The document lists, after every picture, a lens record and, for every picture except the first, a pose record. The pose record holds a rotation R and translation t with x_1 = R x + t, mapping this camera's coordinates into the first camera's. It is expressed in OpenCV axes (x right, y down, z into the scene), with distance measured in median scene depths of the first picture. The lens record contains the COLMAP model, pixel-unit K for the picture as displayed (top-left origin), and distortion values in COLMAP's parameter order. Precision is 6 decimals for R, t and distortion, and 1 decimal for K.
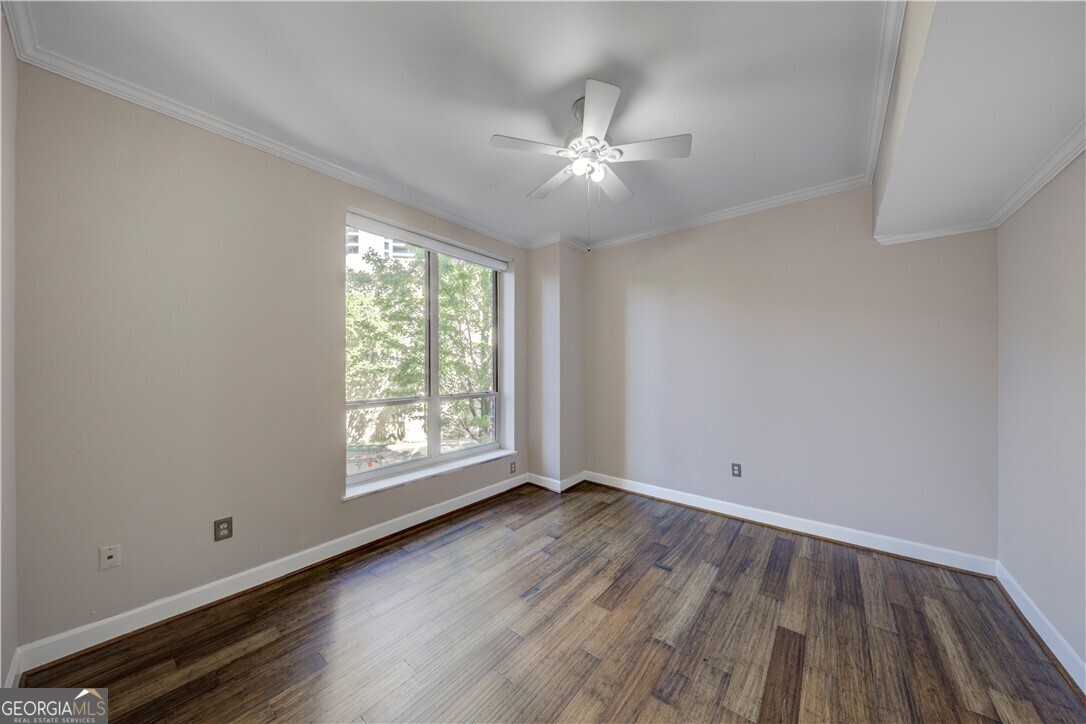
lens RADIAL K [[355.6, 0, 557.3], [0, 355.6, 365.6], [0, 0, 1]] dist [0.009348, -0.005267]
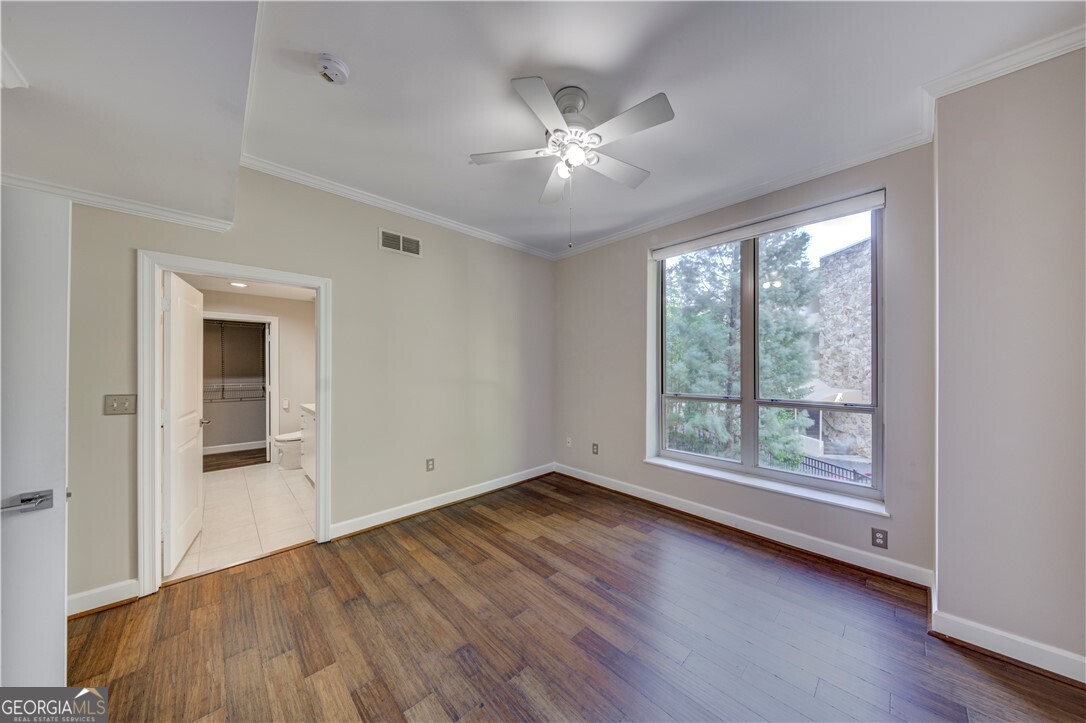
lens RADIAL K [[355.6, 0, 557.3], [0, 355.6, 365.1], [0, 0, 1]] dist [0.009348, -0.005267]
pose [[-0.143145, 0.000630, -0.989702, 1.132685], [0.002558, 0.999997, 0.000267, -0.001658], [0.989698, -0.002493, -0.143146, 1.189102]]
